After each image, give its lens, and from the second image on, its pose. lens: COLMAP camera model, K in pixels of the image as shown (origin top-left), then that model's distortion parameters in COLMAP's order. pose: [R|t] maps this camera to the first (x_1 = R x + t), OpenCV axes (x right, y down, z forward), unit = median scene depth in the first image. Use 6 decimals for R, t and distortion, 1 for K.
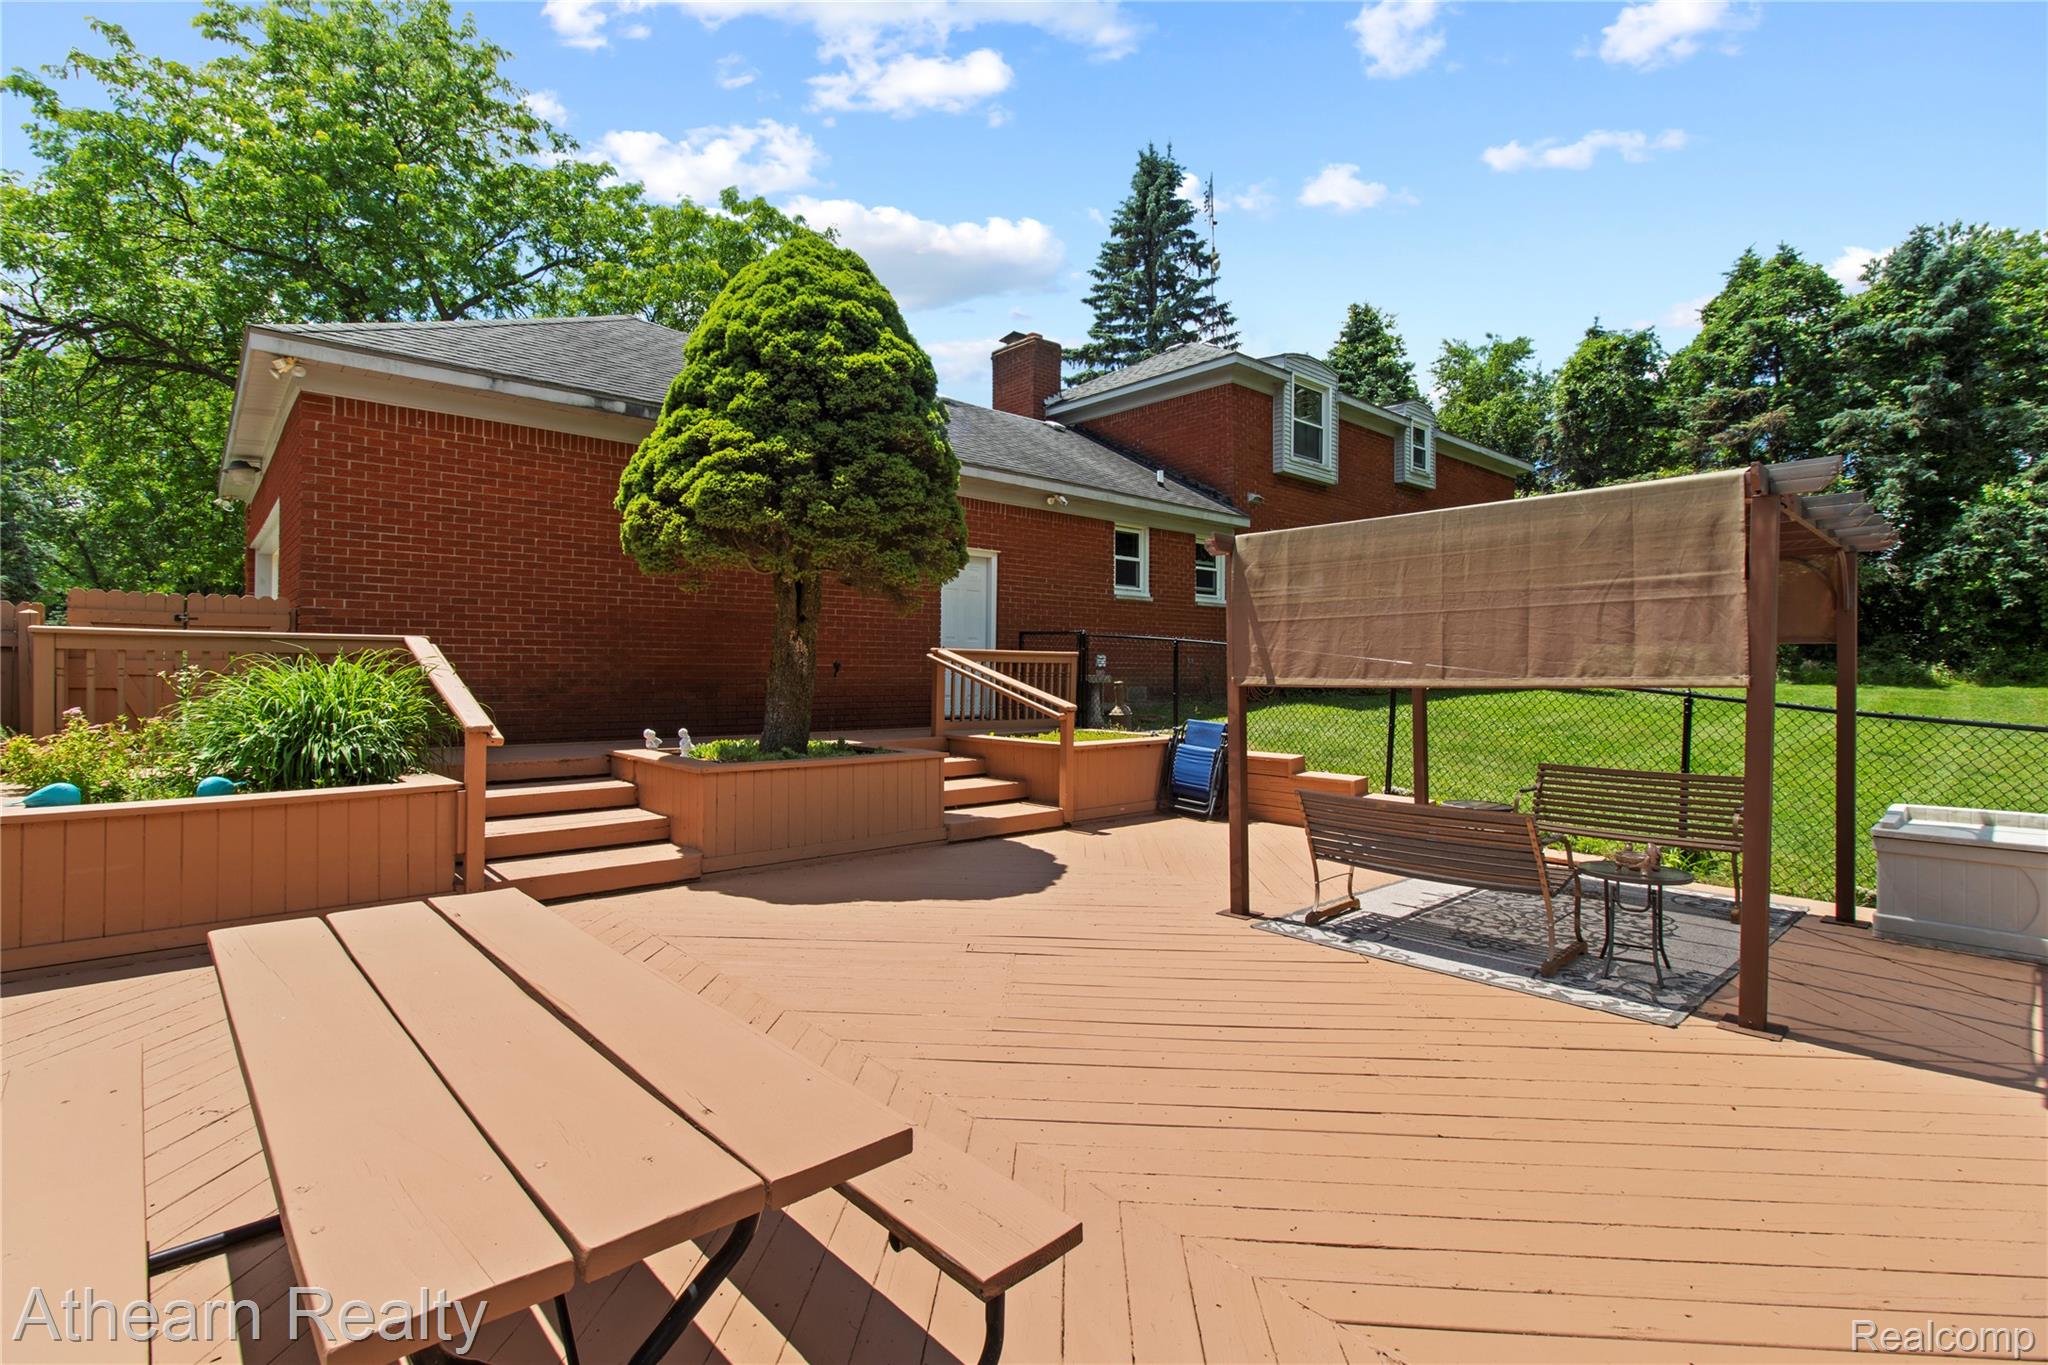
lens RADIAL K [[966.3, 0, 1014.5], [0, 966.3, 665.3], [0, 0, 1]] dist [0.003884, 0.000101]
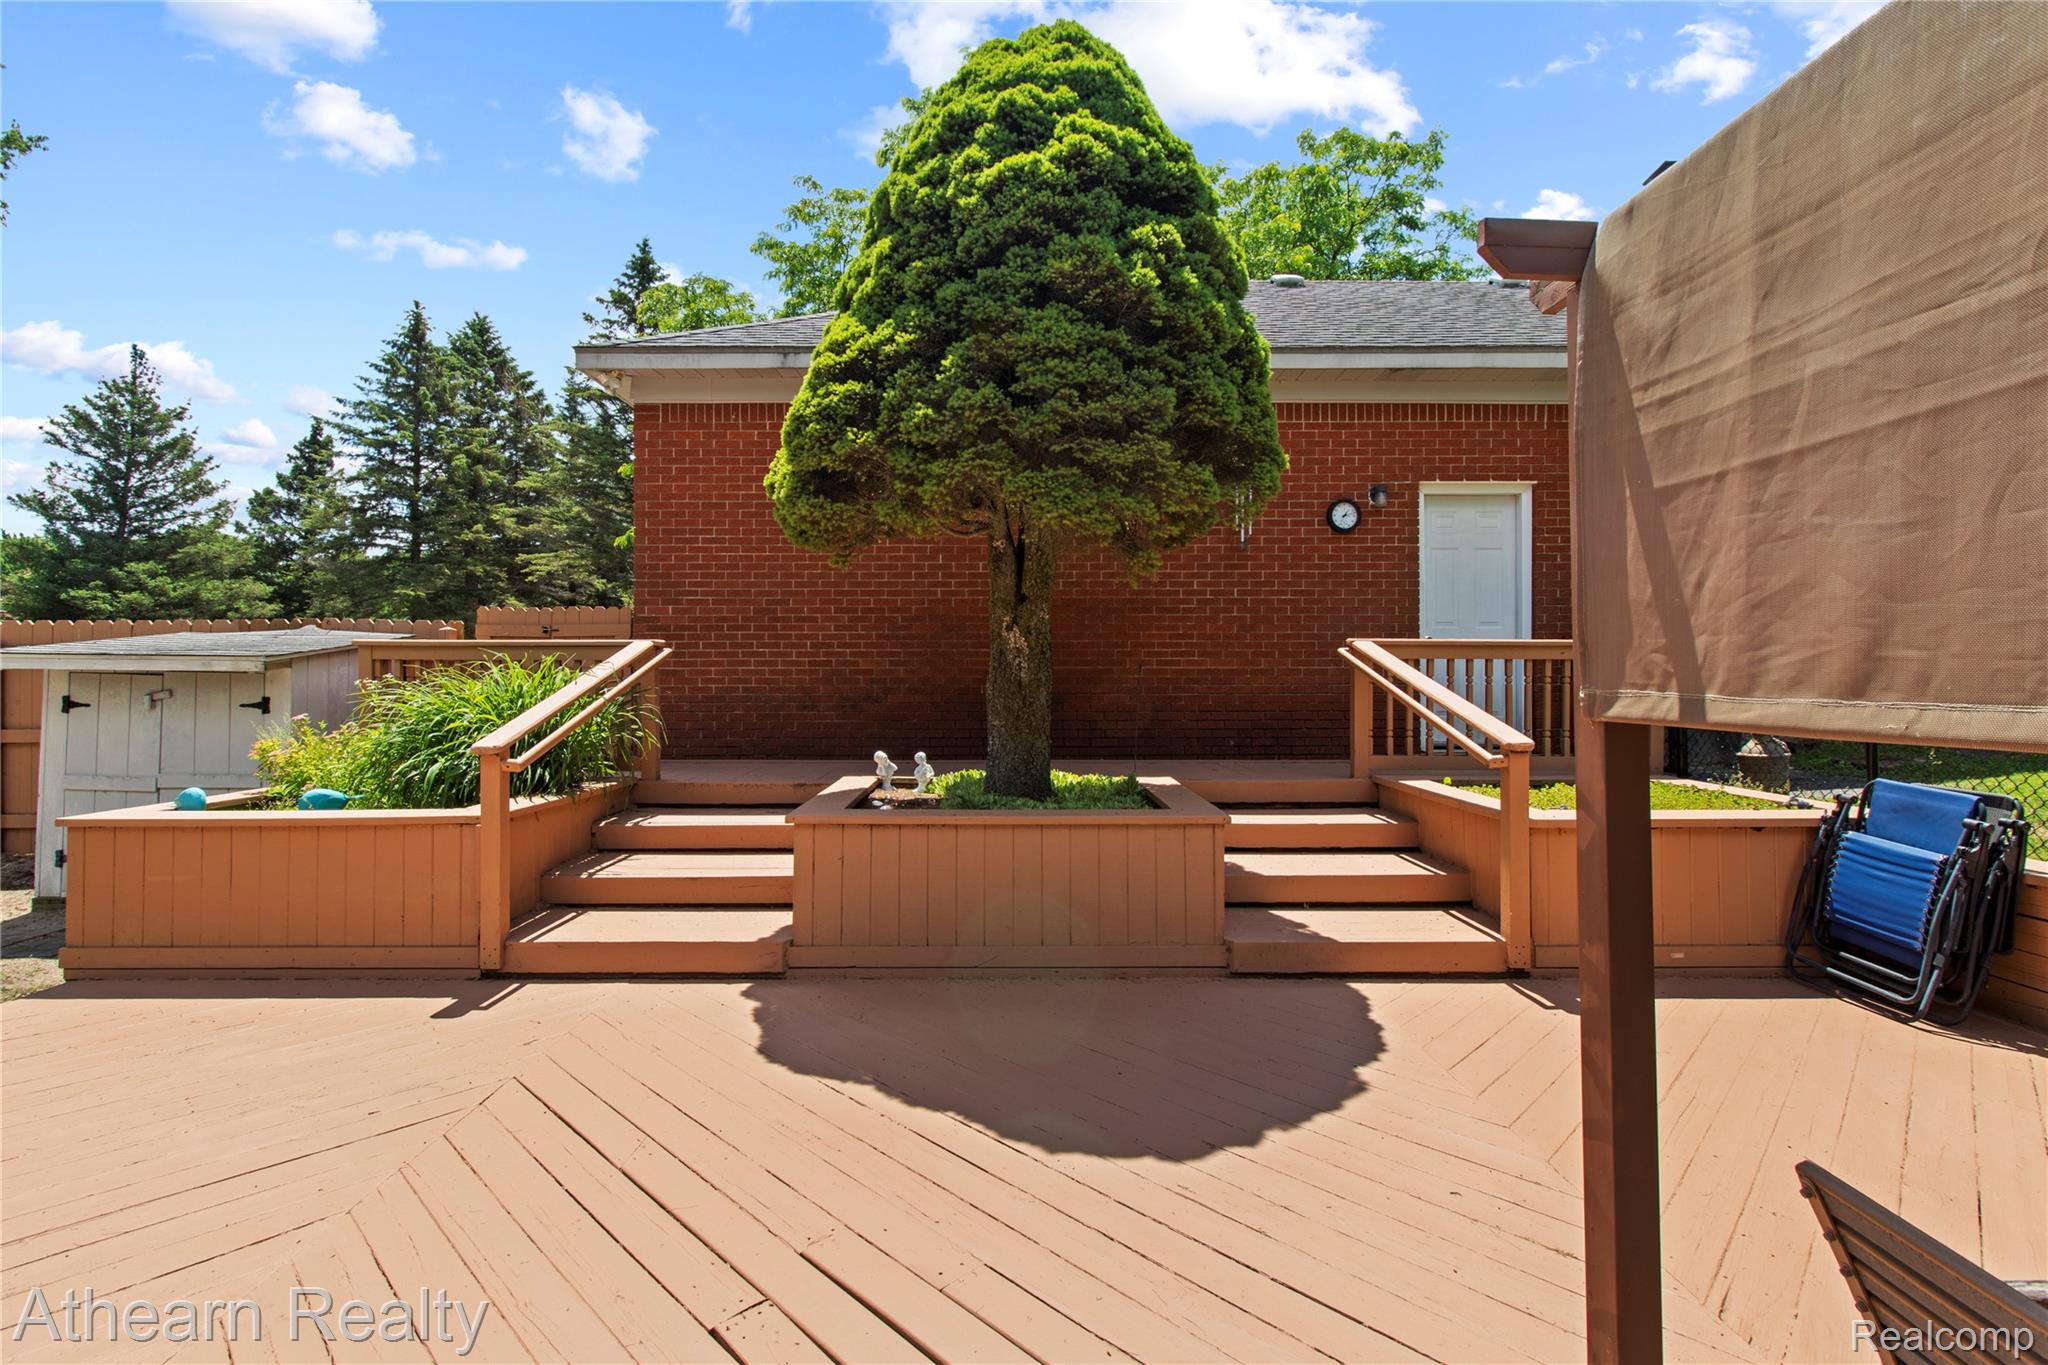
lens RADIAL K [[954.2, 0, 1013.7], [0, 954.2, 662.0], [0, 0, 1]] dist [0.002337, 0.000656]
pose [[0.750682, -0.014638, -0.660501, 0.210641], [0.009148, 0.999889, -0.011763, 0.003815], [0.660600, 0.002788, 0.750733, 0.484933]]
